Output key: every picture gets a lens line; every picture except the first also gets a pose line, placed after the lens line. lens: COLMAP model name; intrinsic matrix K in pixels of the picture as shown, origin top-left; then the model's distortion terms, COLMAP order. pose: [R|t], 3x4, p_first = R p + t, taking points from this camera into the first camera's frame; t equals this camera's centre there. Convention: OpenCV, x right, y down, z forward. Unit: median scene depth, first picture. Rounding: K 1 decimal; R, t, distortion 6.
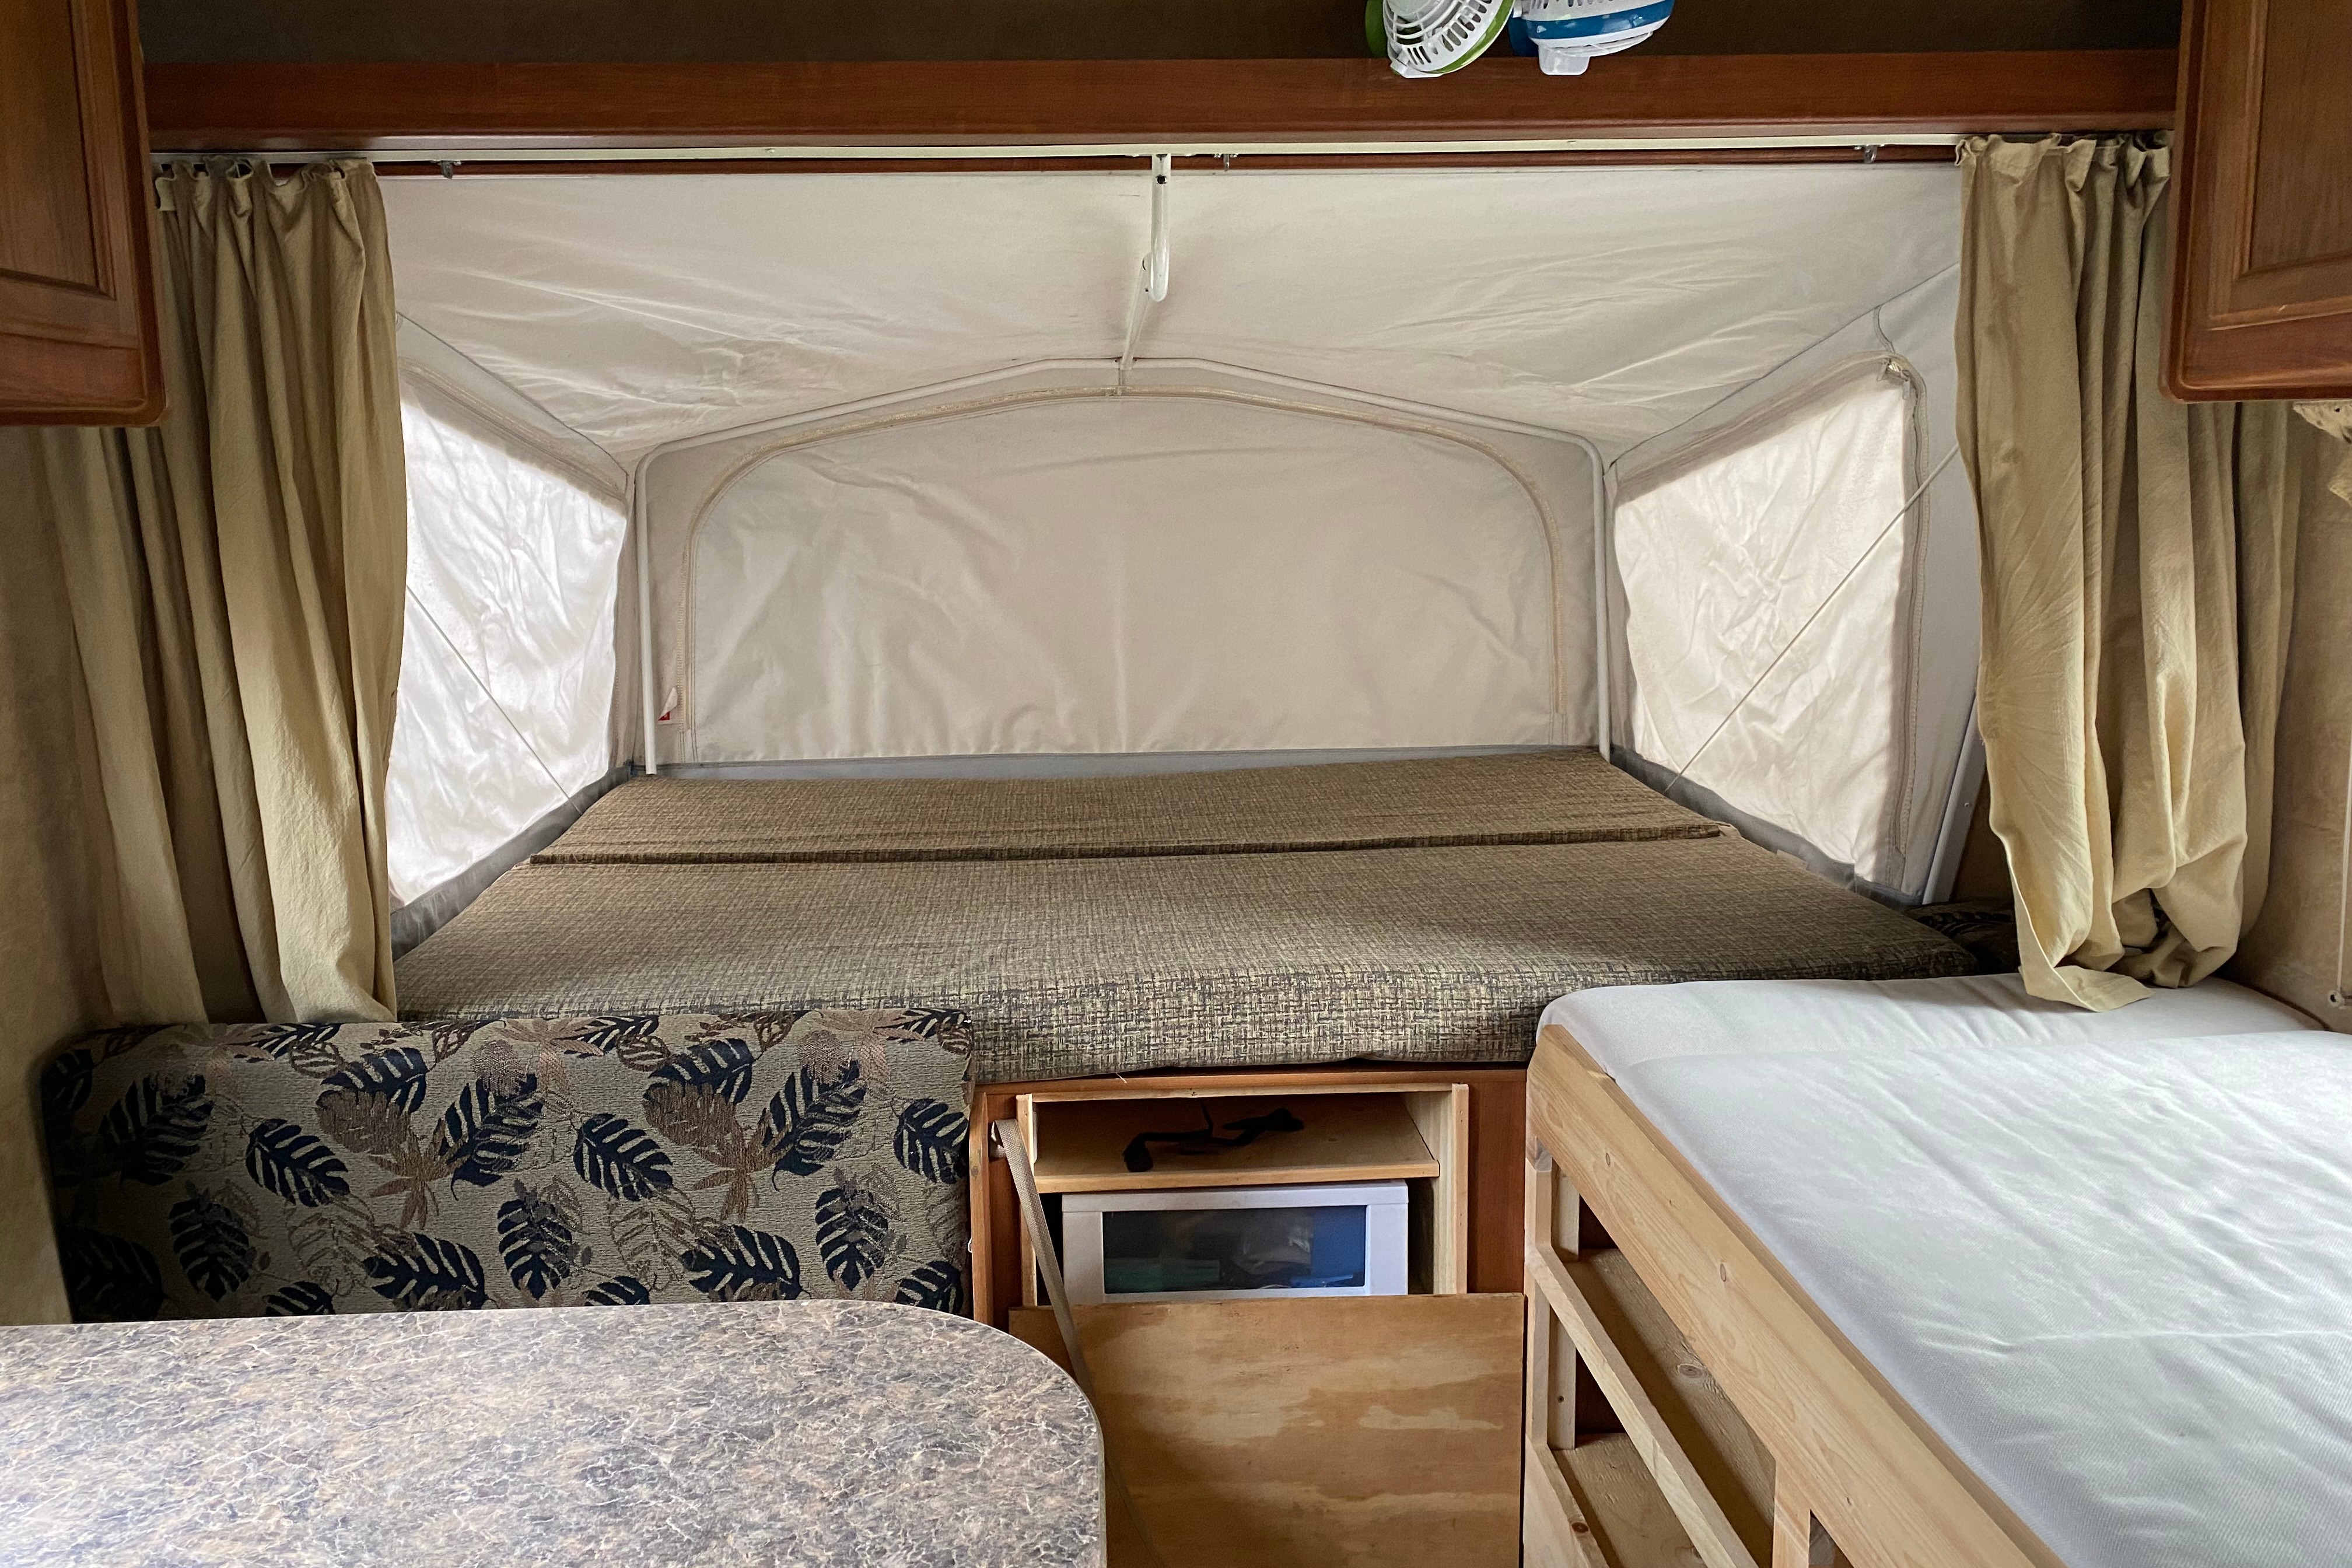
lens RADIAL K [[1781.9, 0, 1139.6], [0, 1781.9, 757.1], [0, 0, 1]] dist [0.043749, -0.061122]
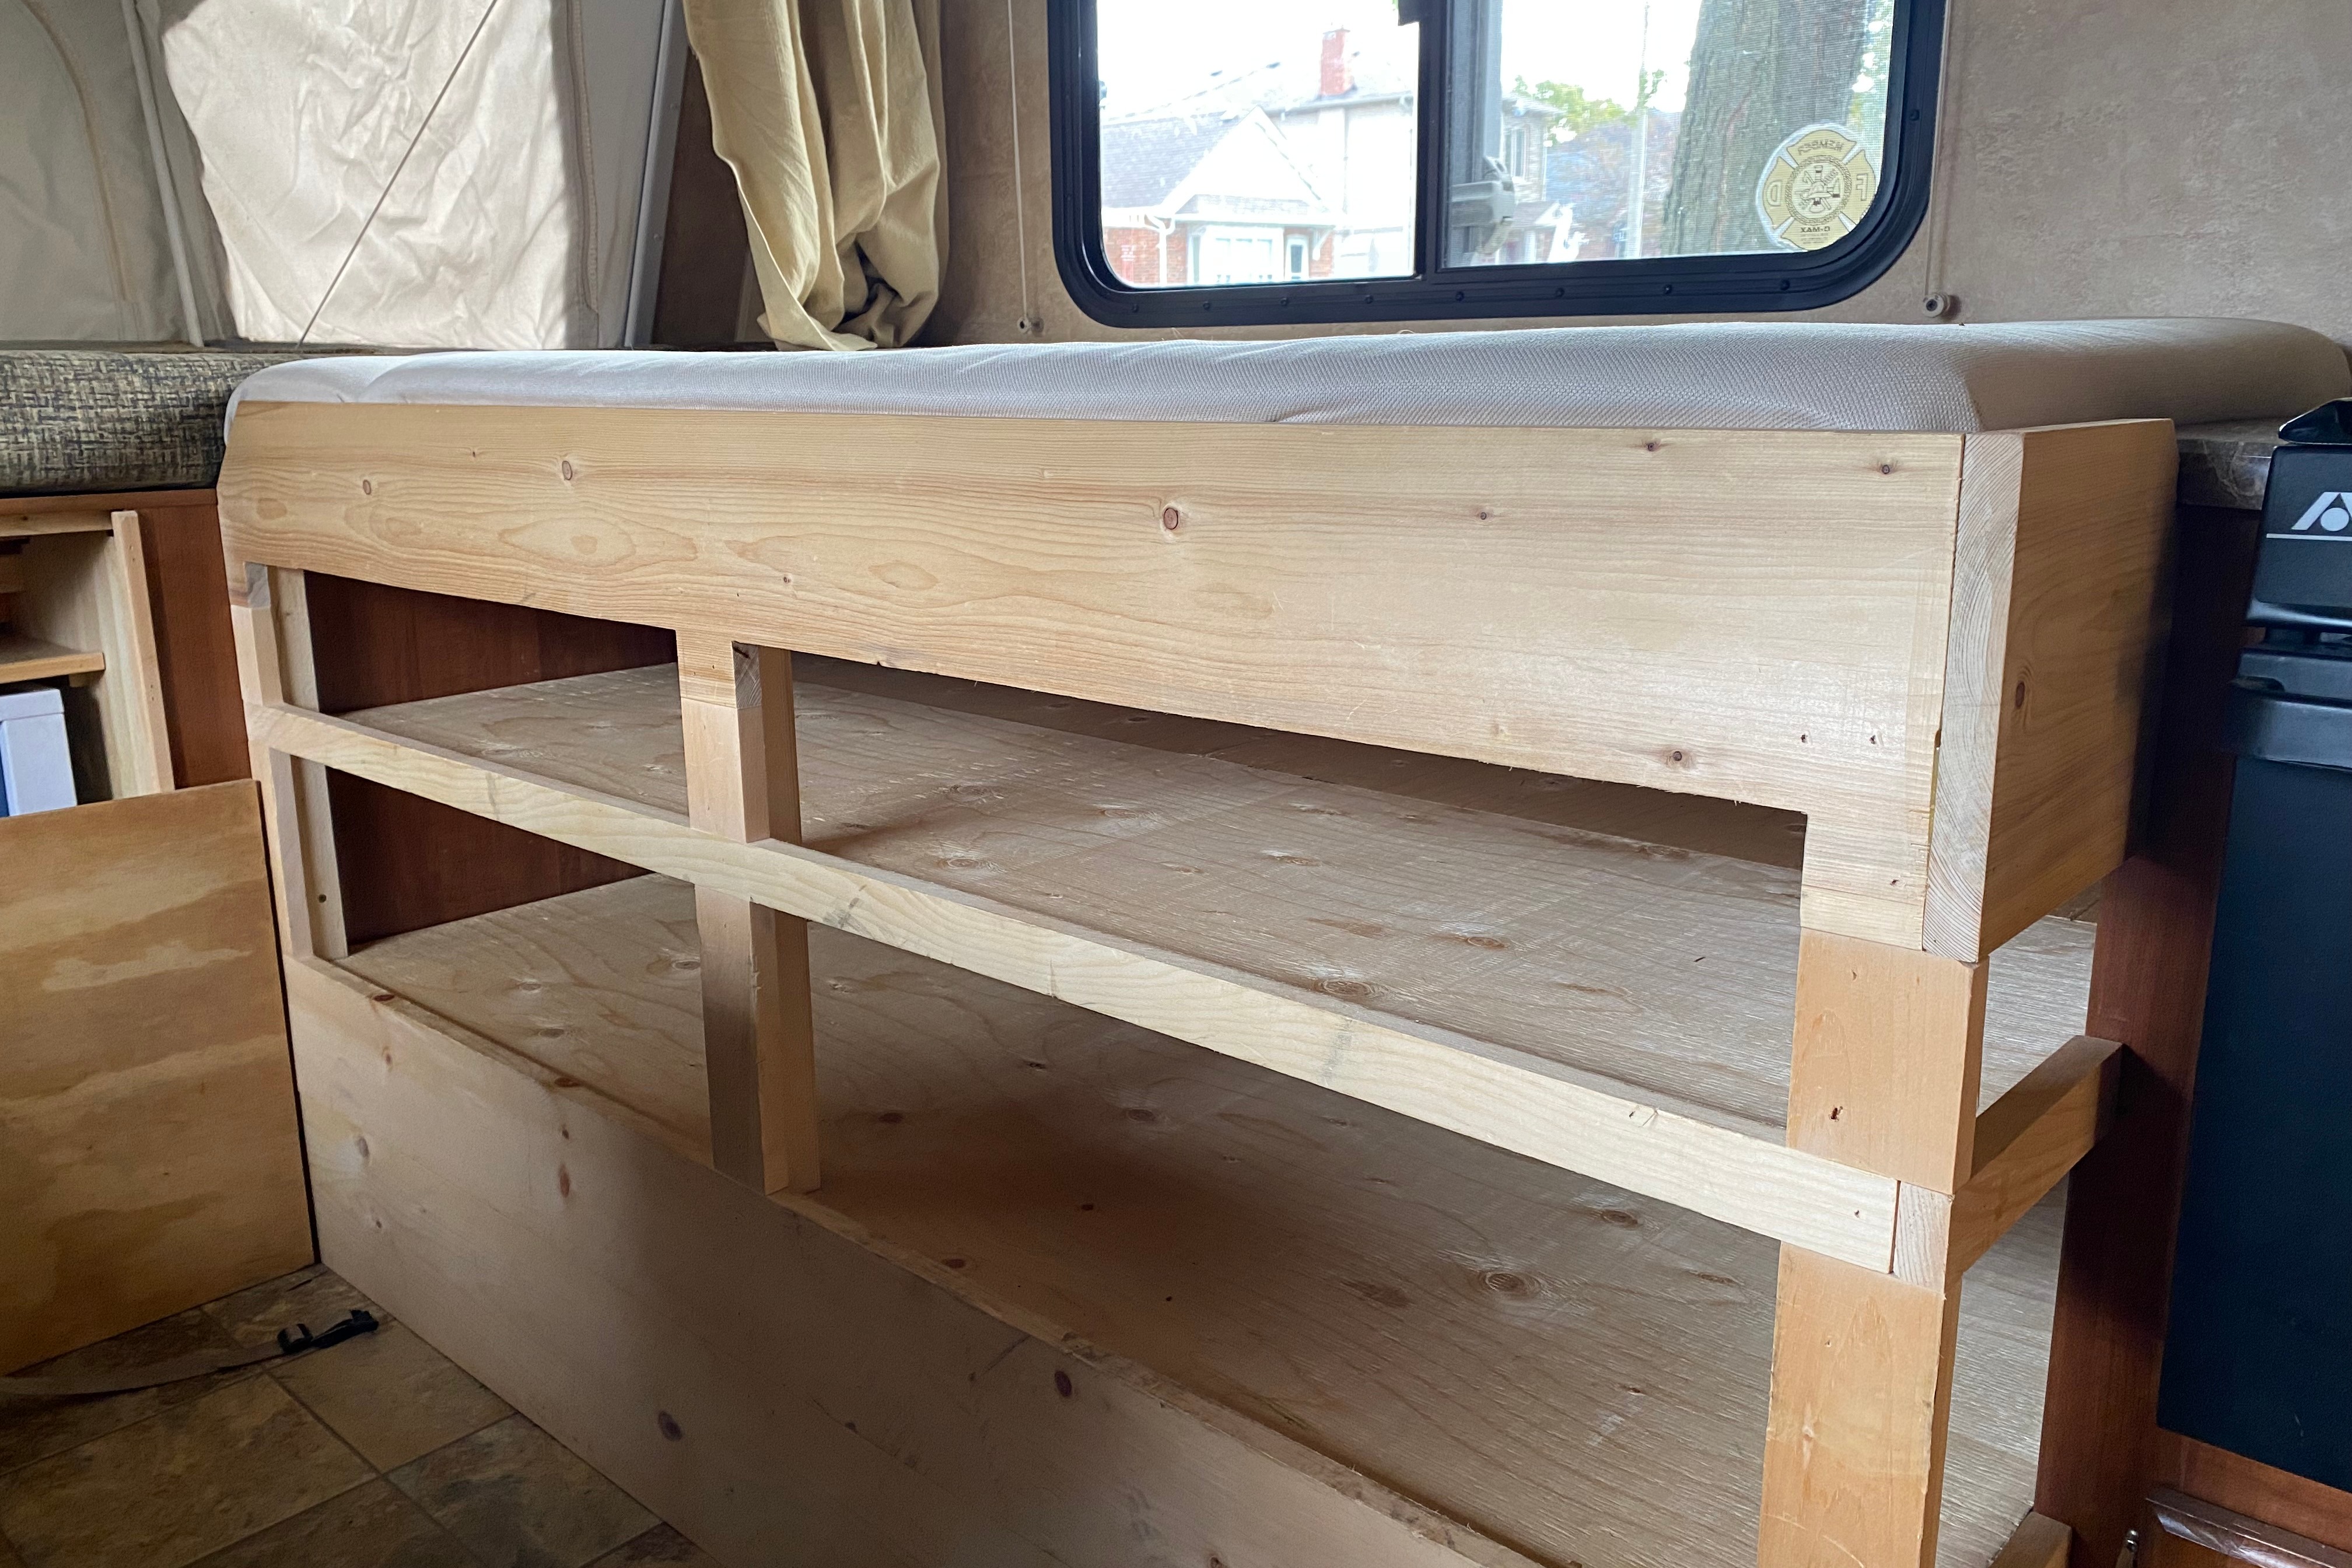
lens RADIAL K [[1800.9, 0, 1184.5], [0, 1800.9, 750.8], [0, 0, 1]] dist [0.005564, -0.004513]
pose [[0.700424, -0.145873, 0.698661, -0.053536], [0.105628, 0.989298, 0.100661, 0.253826], [-0.705867, 0.003293, 0.708337, 0.144844]]
